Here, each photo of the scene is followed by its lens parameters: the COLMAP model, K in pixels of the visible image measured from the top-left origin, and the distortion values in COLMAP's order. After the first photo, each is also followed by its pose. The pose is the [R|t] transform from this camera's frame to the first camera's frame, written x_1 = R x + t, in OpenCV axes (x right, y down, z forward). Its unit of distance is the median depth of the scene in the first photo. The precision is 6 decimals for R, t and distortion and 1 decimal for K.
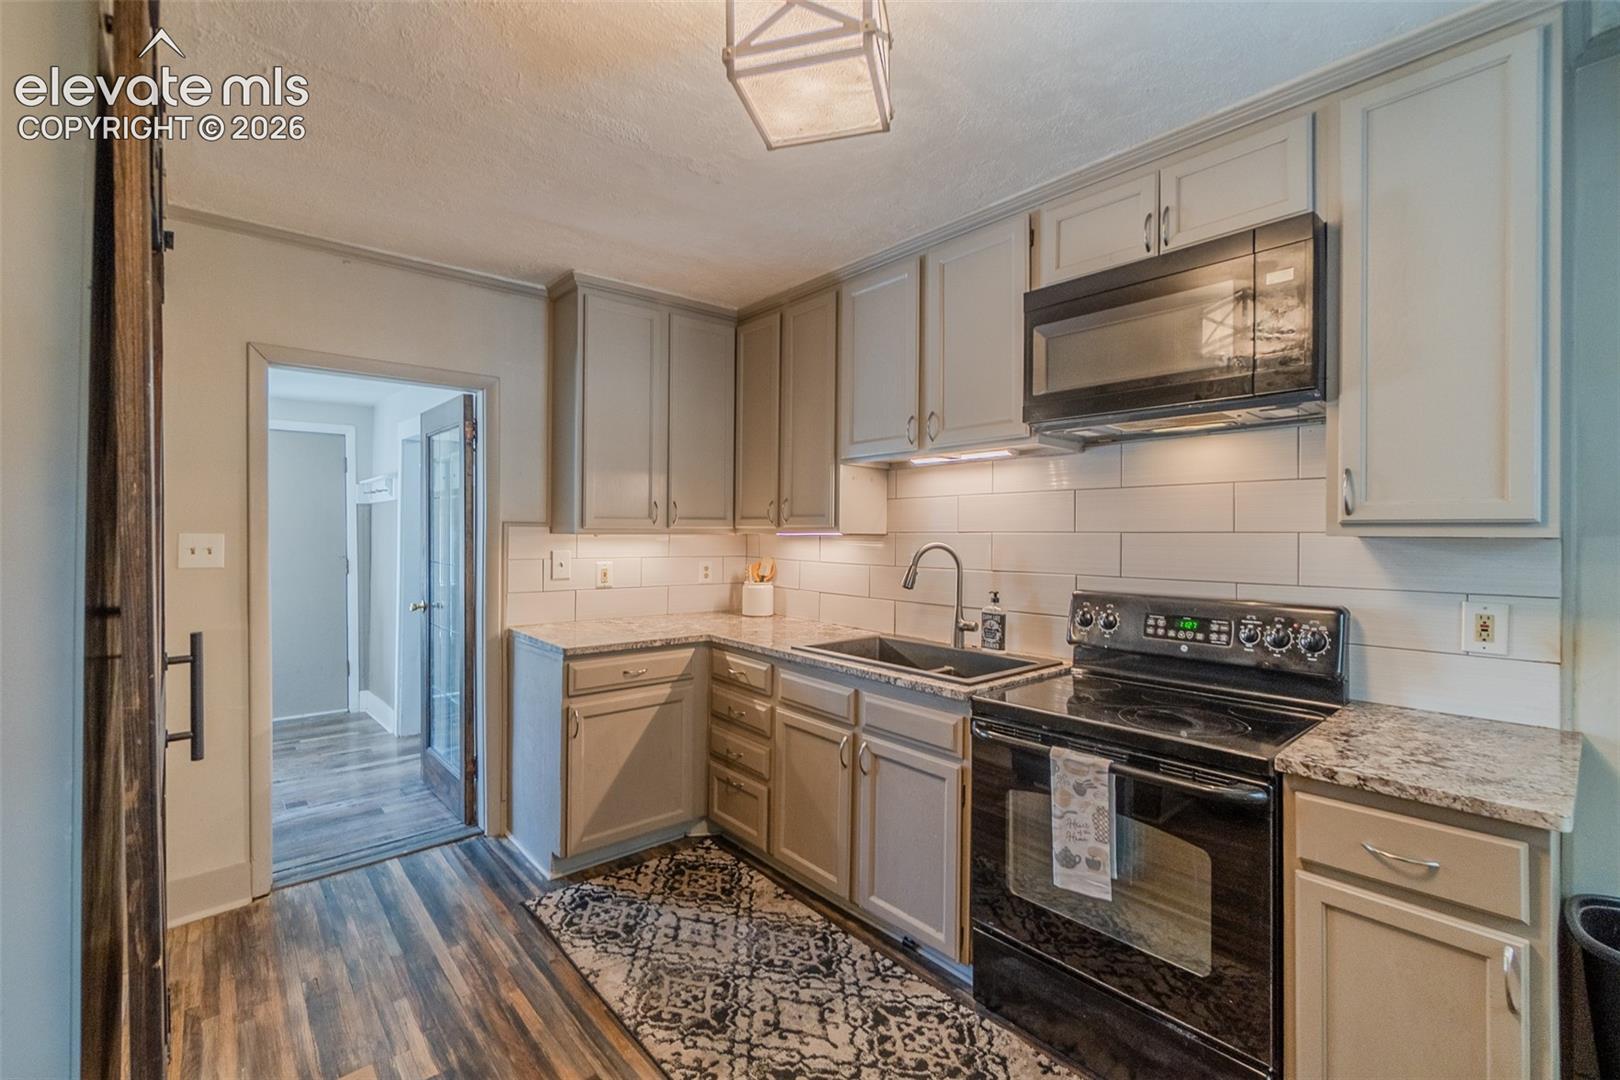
lens RADIAL K [[699.2, 0, 788.6], [0, 699.2, 532.4], [0, 0, 1]] dist [-0.008959, 0.004129]
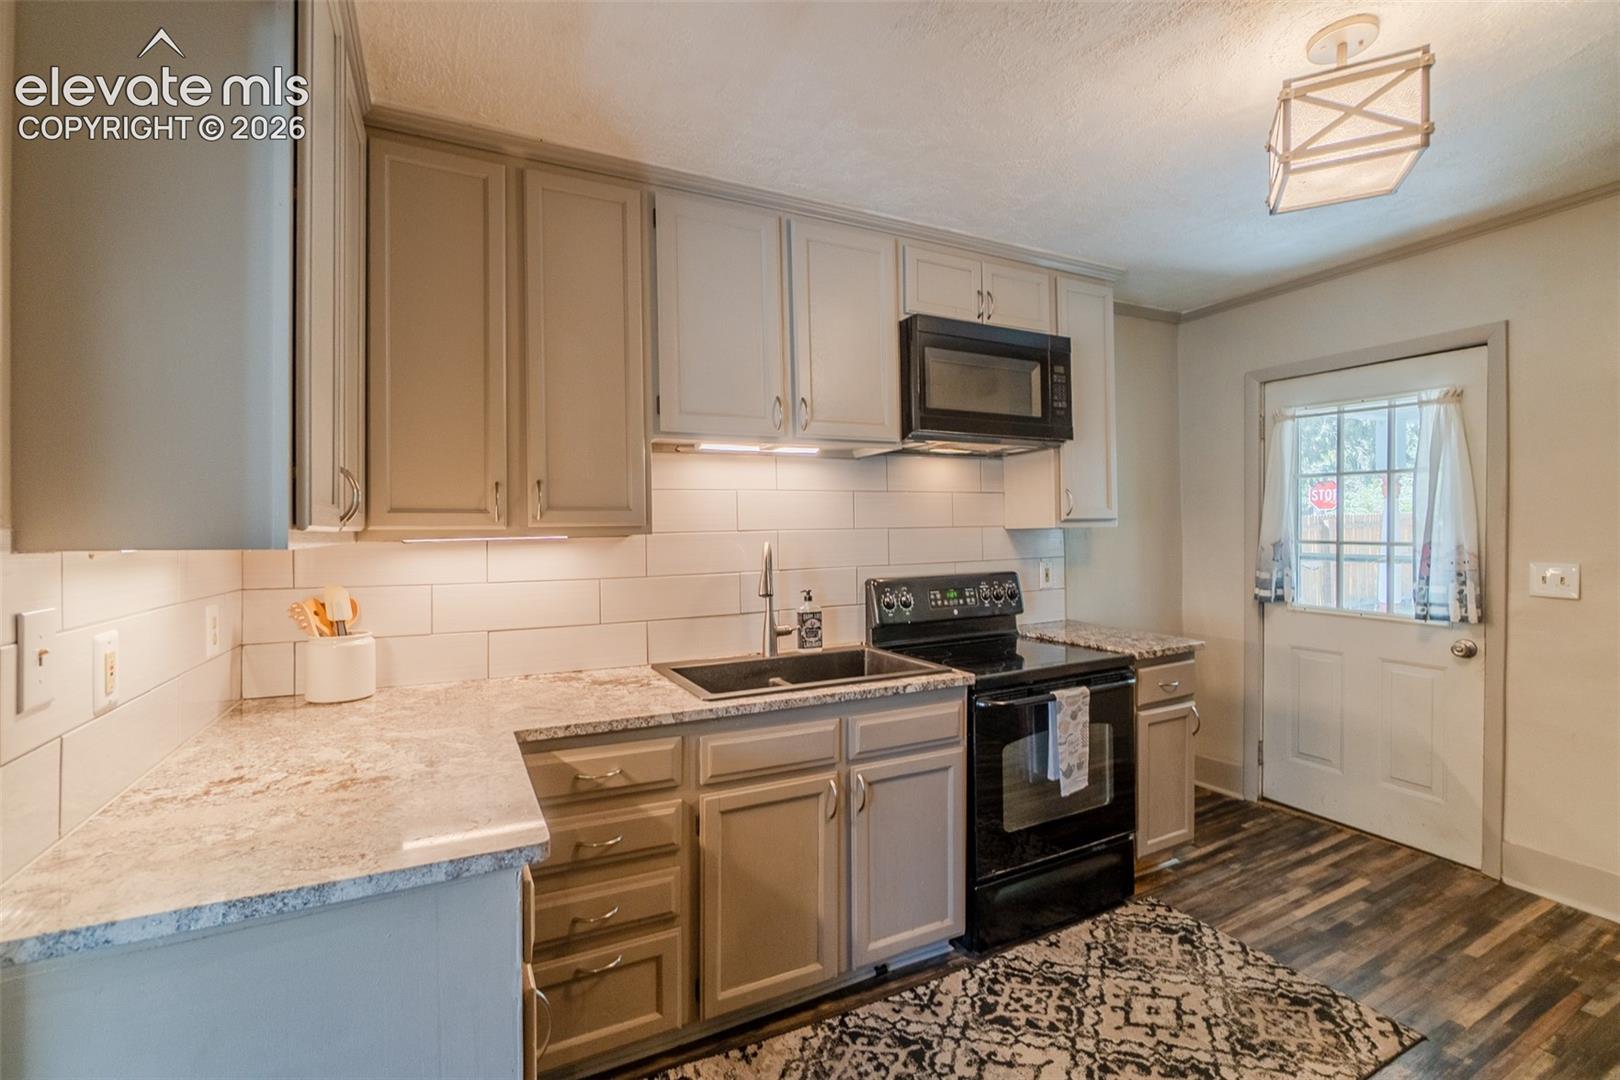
lens RADIAL K [[699.2, 0, 799.6], [0, 699.2, 529.4], [0, 0, 1]] dist [-0.008959, 0.004129]
pose [[0.230752, -0.009783, 0.972964, -0.764393], [0.014396, 0.999874, 0.006640, -0.008407], [-0.972906, 0.012475, 0.230863, 0.894875]]
